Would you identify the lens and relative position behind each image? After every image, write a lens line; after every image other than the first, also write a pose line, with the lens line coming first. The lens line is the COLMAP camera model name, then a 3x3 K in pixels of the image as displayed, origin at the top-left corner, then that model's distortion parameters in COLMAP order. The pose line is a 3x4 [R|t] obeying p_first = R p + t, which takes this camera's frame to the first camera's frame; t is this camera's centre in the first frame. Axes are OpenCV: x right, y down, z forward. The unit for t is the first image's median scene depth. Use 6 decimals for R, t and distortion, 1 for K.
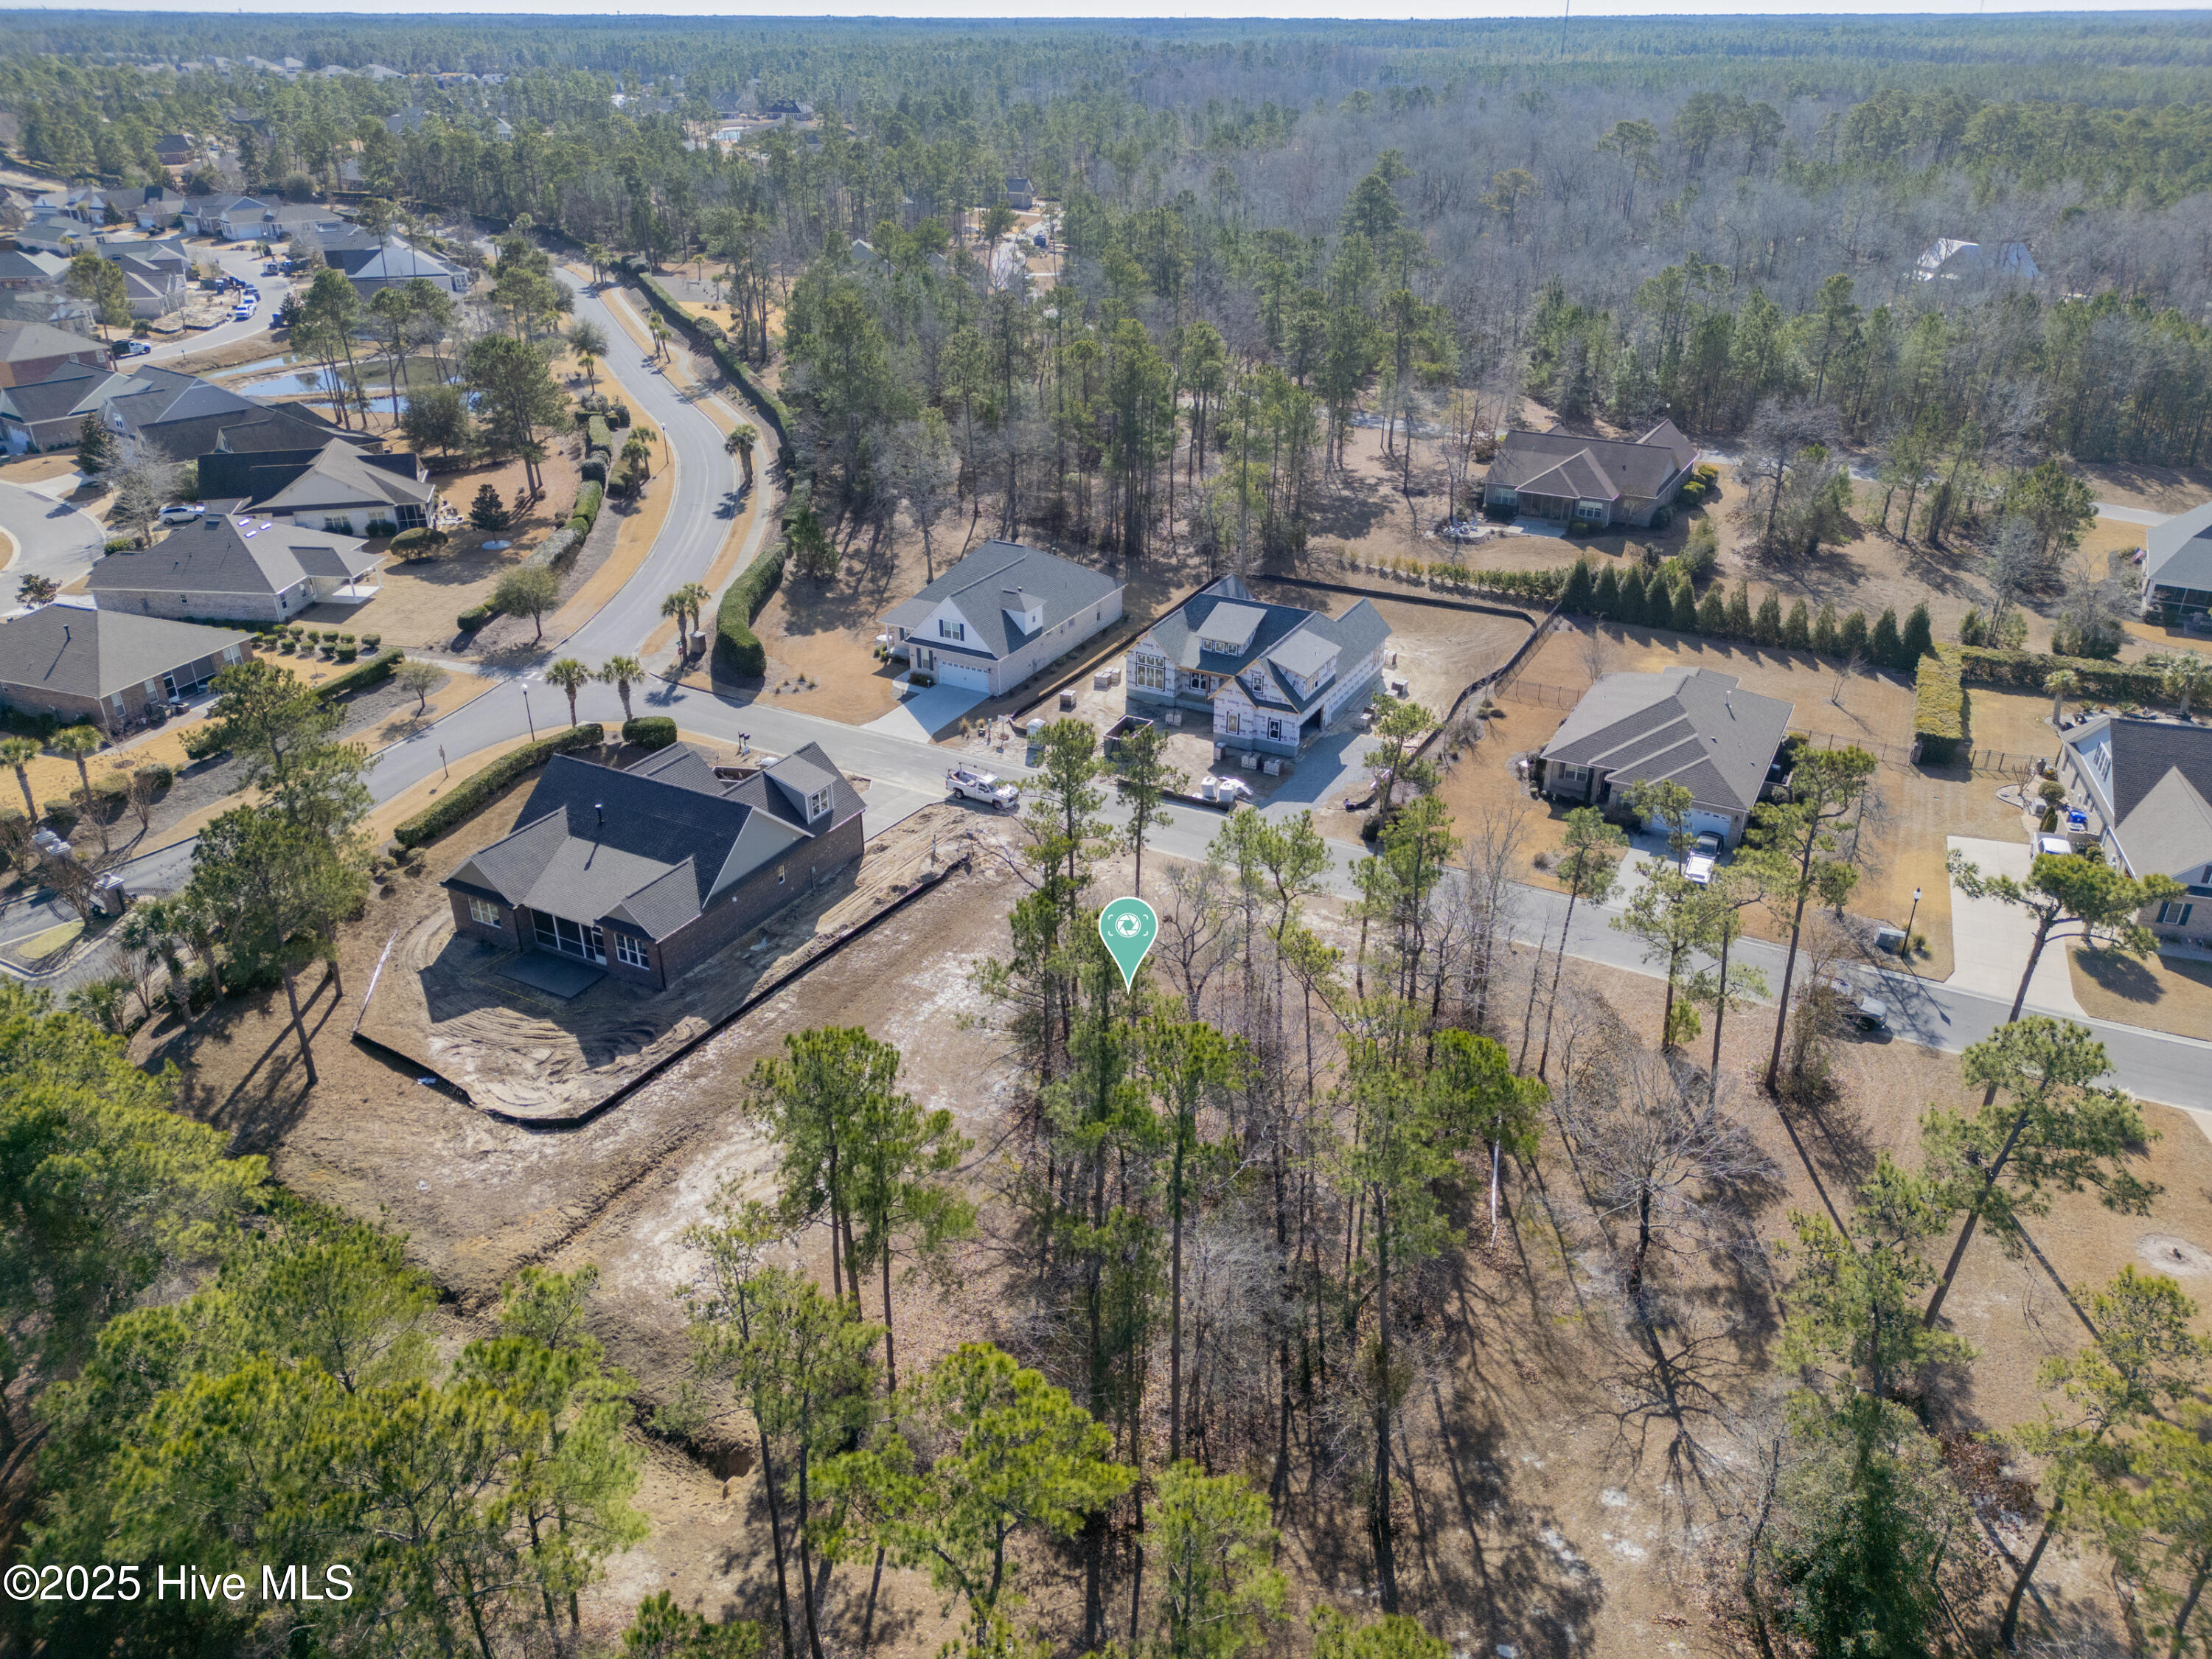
lens RADIAL K [[1591.1, 0, 1107.7], [0, 1591.1, 795.8], [0, 0, 1]] dist [0.096005, -0.097888]
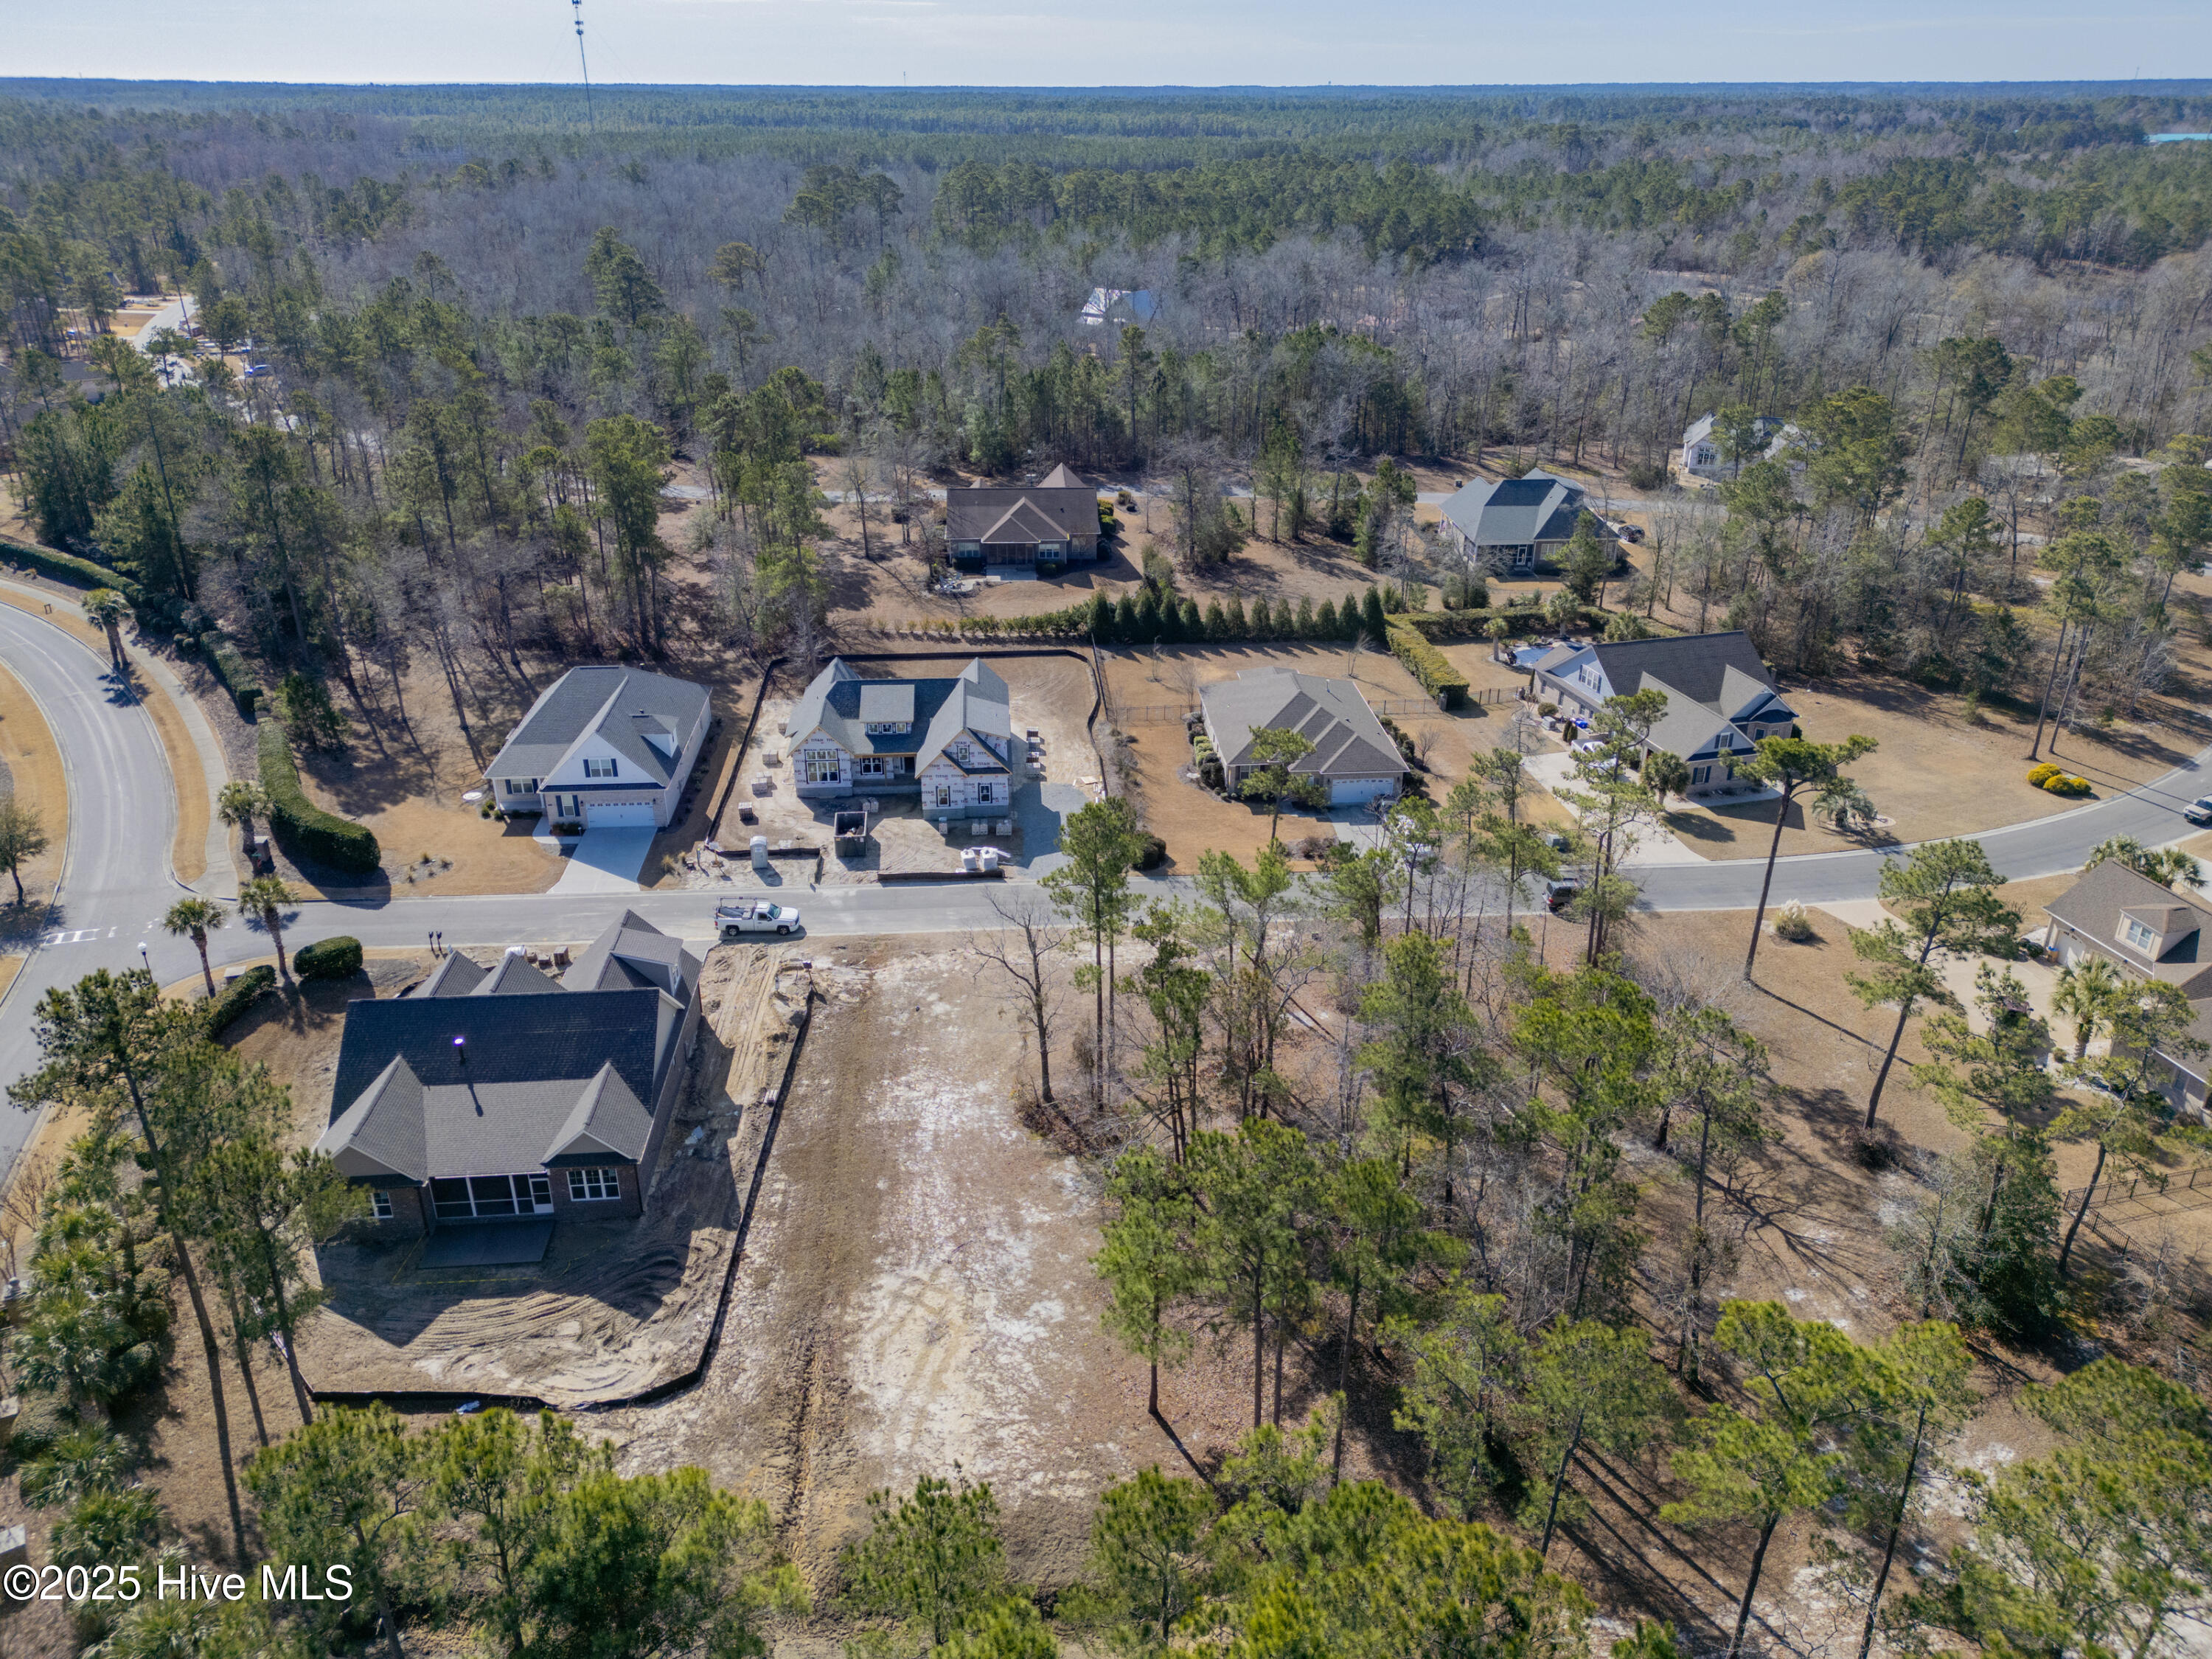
lens RADIAL K [[1591.1, 0, 1107.7], [0, 1591.1, 795.8], [0, 0, 1]] dist [0.096005, -0.097888]
pose [[0.842171, -0.216019, 0.494049, -0.337448], [0.232756, 0.972124, 0.028290, -0.050866], [-0.486388, 0.091168, 0.868974, 0.066667]]
